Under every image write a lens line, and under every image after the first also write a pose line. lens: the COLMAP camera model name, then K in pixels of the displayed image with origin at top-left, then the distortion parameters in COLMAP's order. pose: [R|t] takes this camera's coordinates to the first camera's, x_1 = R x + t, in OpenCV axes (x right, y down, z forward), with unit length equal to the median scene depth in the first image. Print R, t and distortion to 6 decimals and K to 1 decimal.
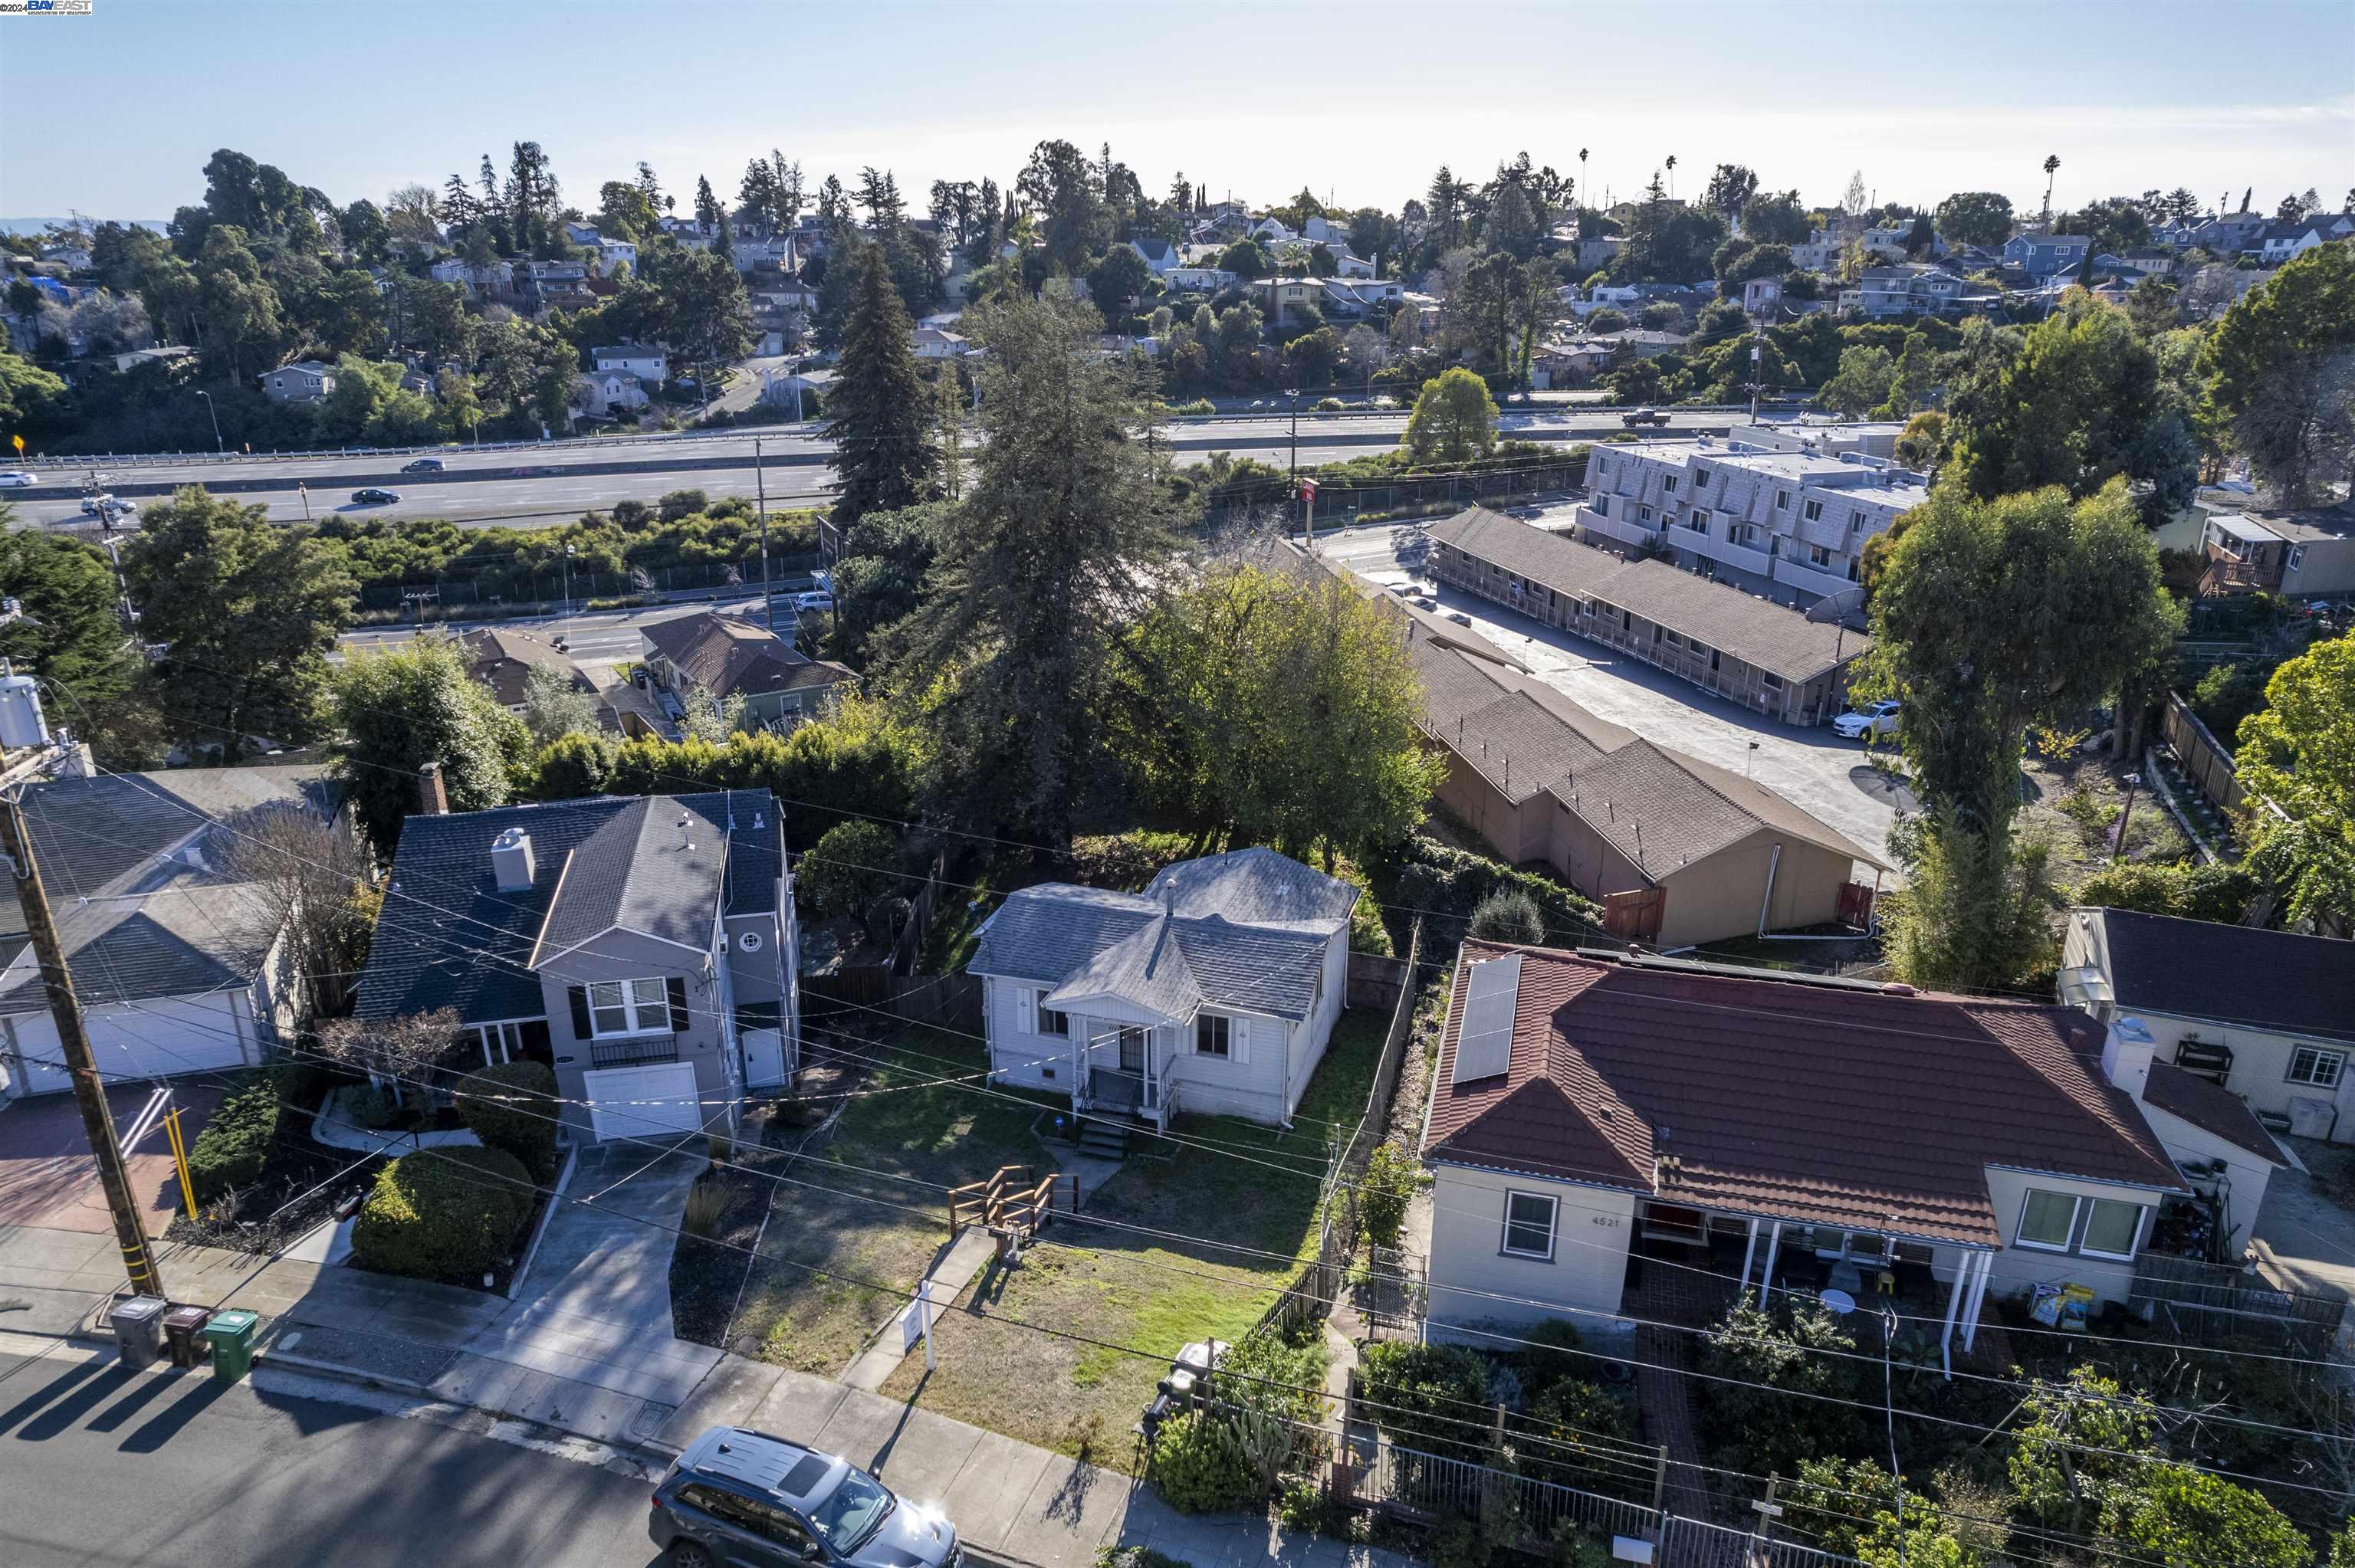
lens RADIAL K [[1507.0, 0, 1179.5], [0, 1507.0, 792.7], [0, 0, 1]] dist [-0.077035, 0.070303]
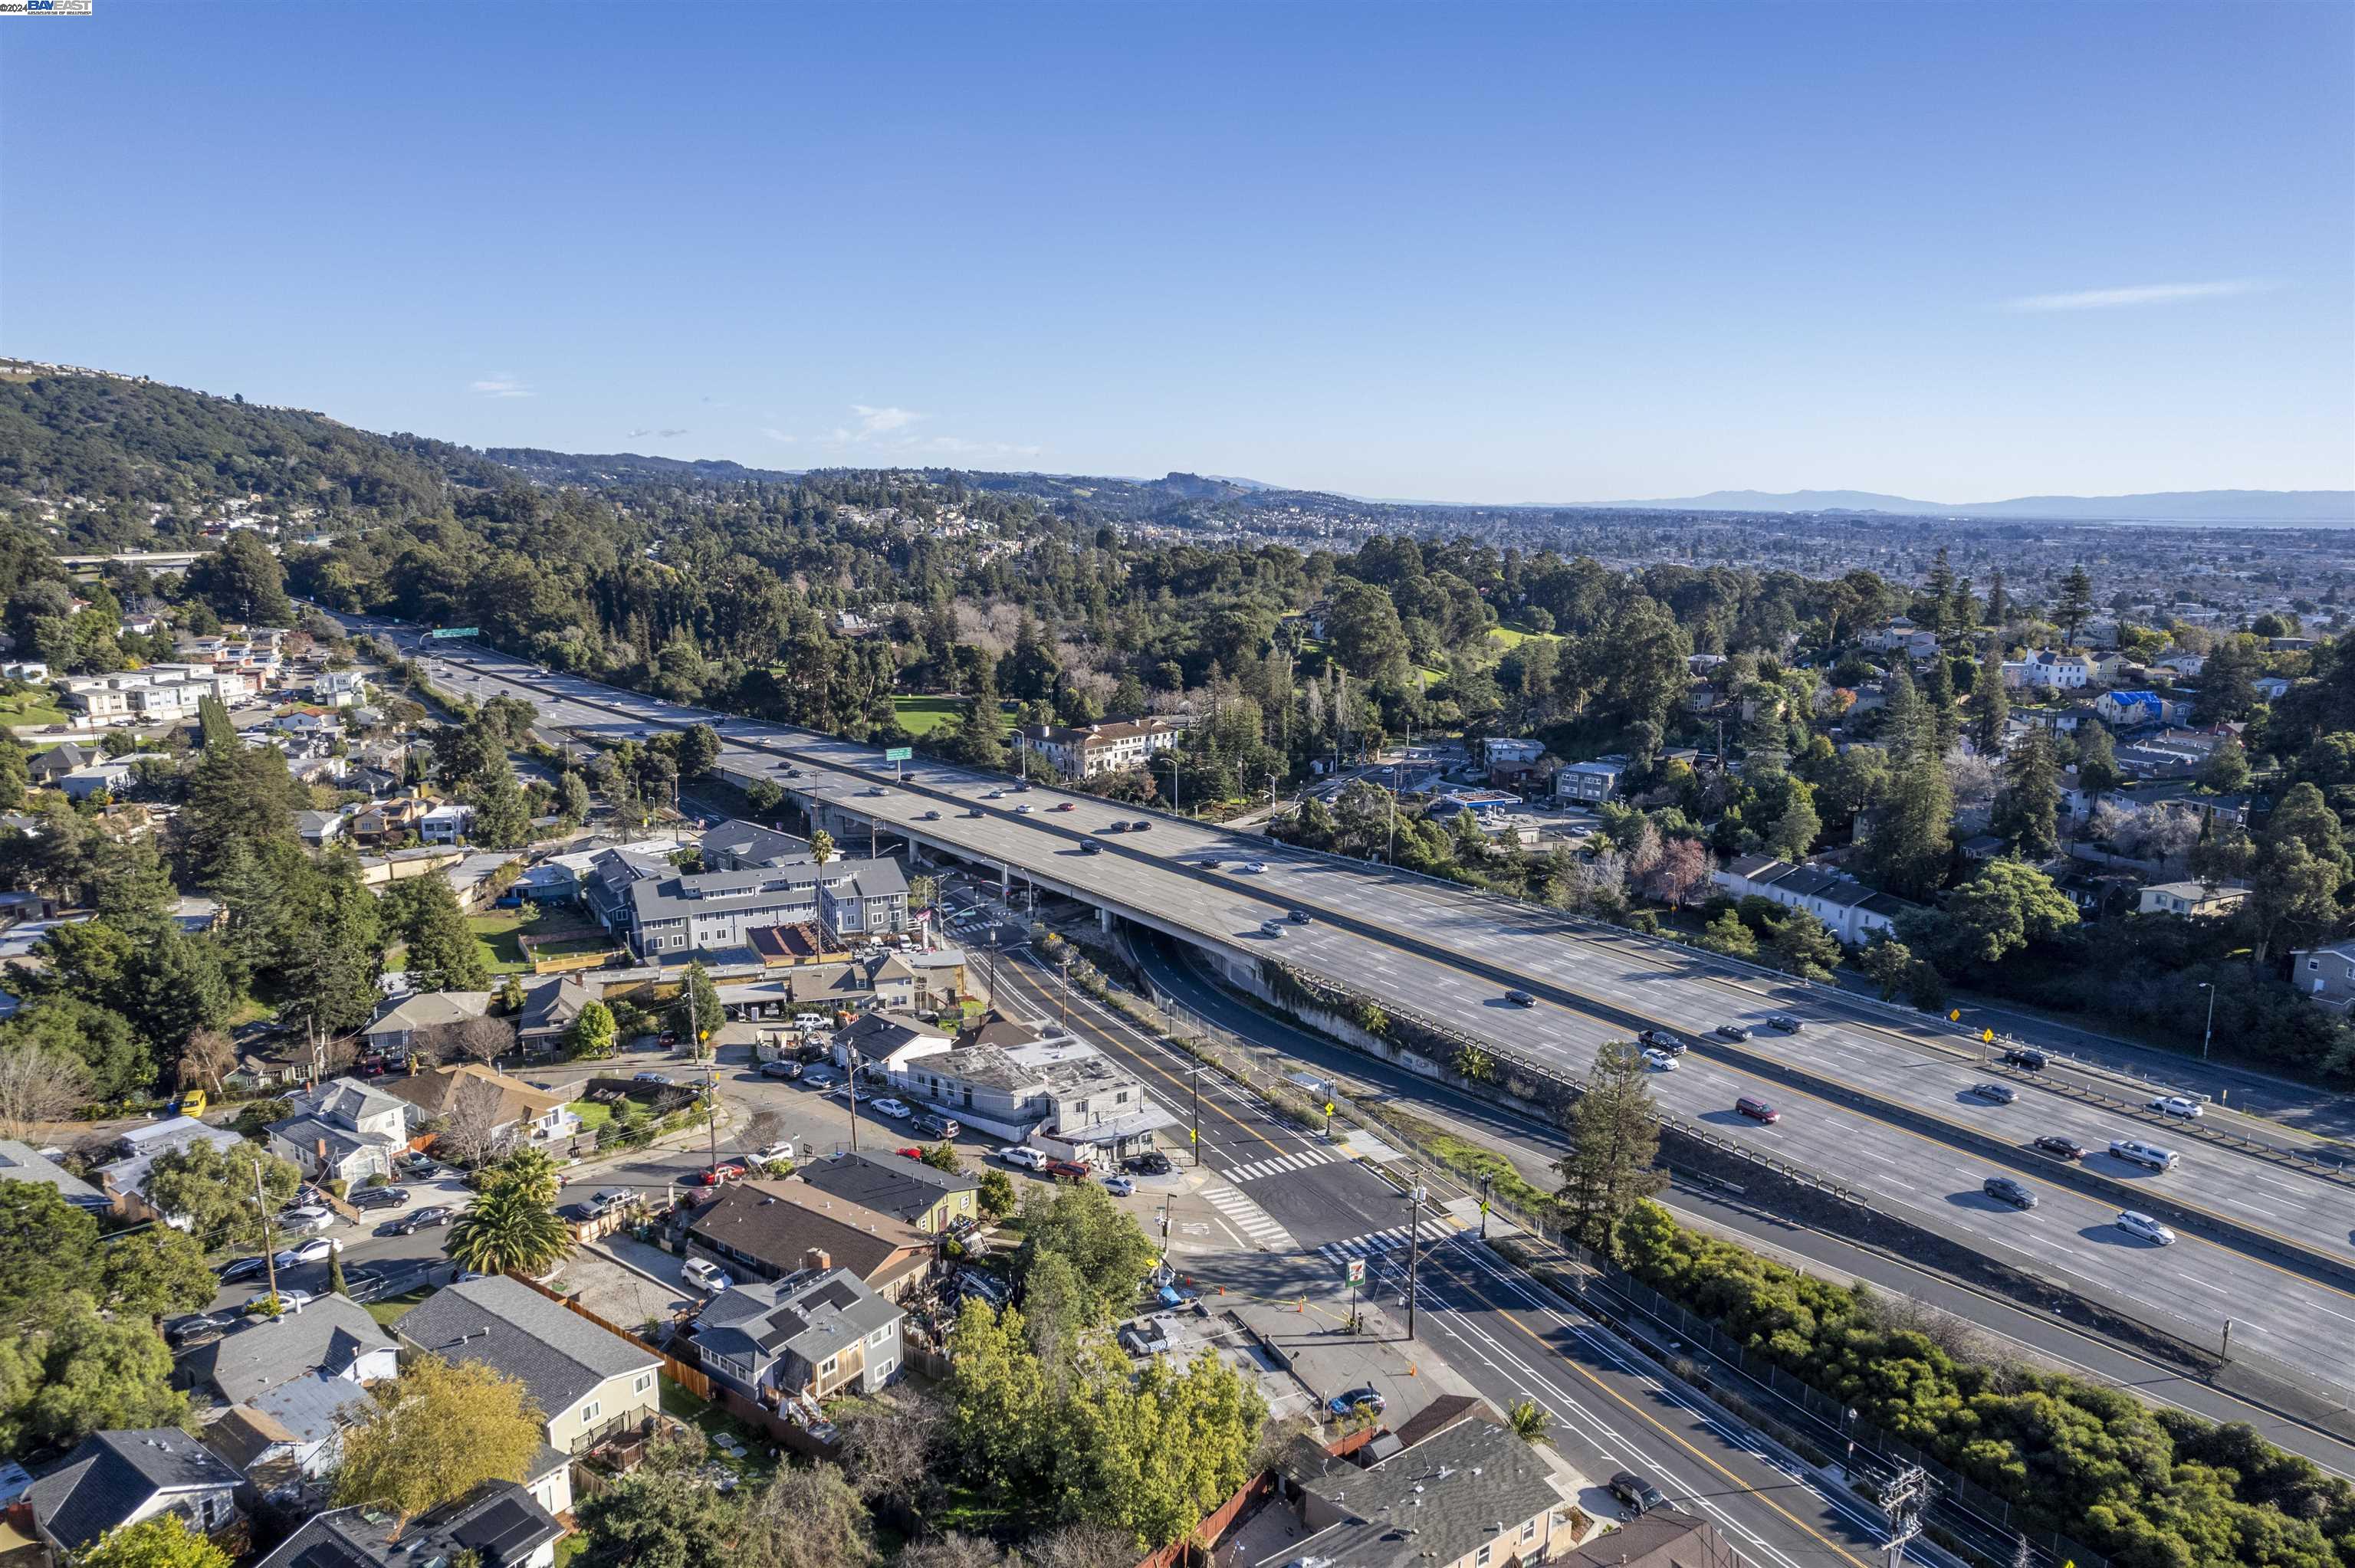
lens RADIAL K [[1506.5, 0, 1178.6], [0, 1506.5, 786.7], [0, 0, 1]] dist [-0.079969, 0.075099]
pose [[0.335874, 0.180384, -0.924473, -0.151166], [-0.333968, 0.940531, 0.062182, -0.462951], [0.880712, 0.287859, 0.376142, 0.188994]]
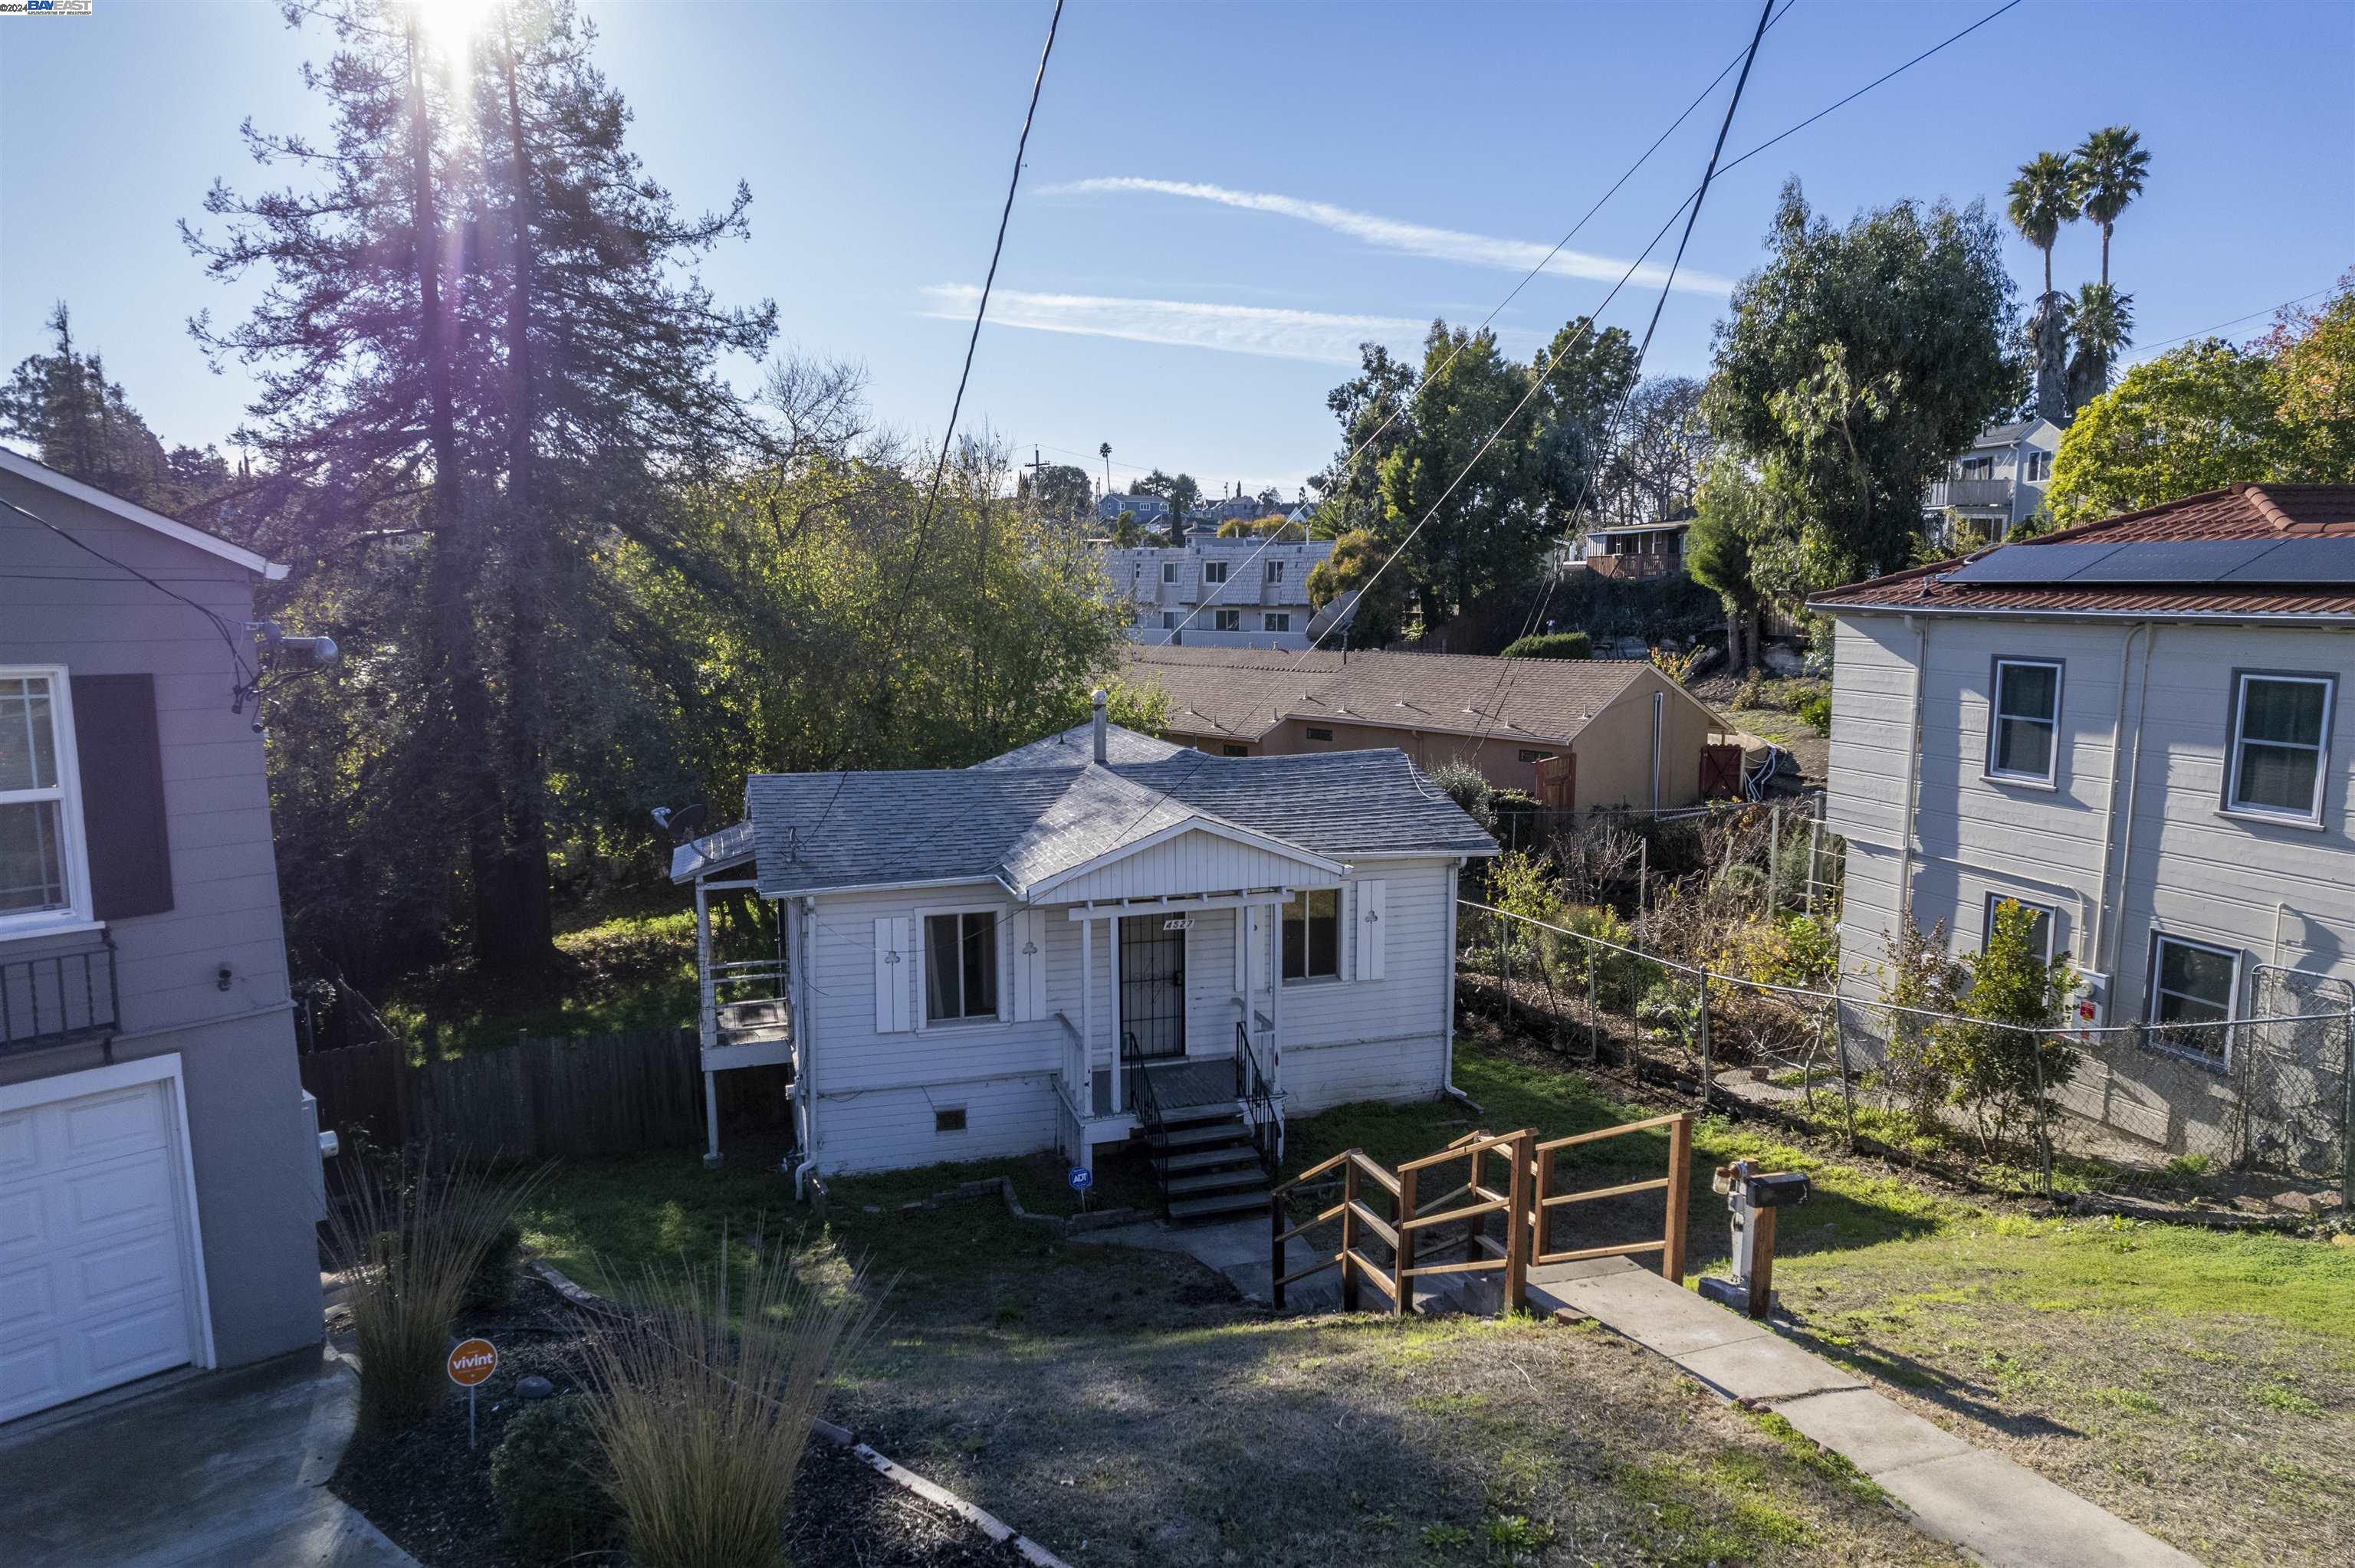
lens RADIAL K [[1508.9, 0, 1175.8], [0, 1508.9, 785.0], [0, 0, 1]] dist [-0.086317, 0.087429]
pose [[0.828364, -0.079319, 0.554547, -0.111532], [0.197883, 0.967538, -0.157200, 0.072219], [-0.524076, 0.239954, 0.817170, 0.241390]]
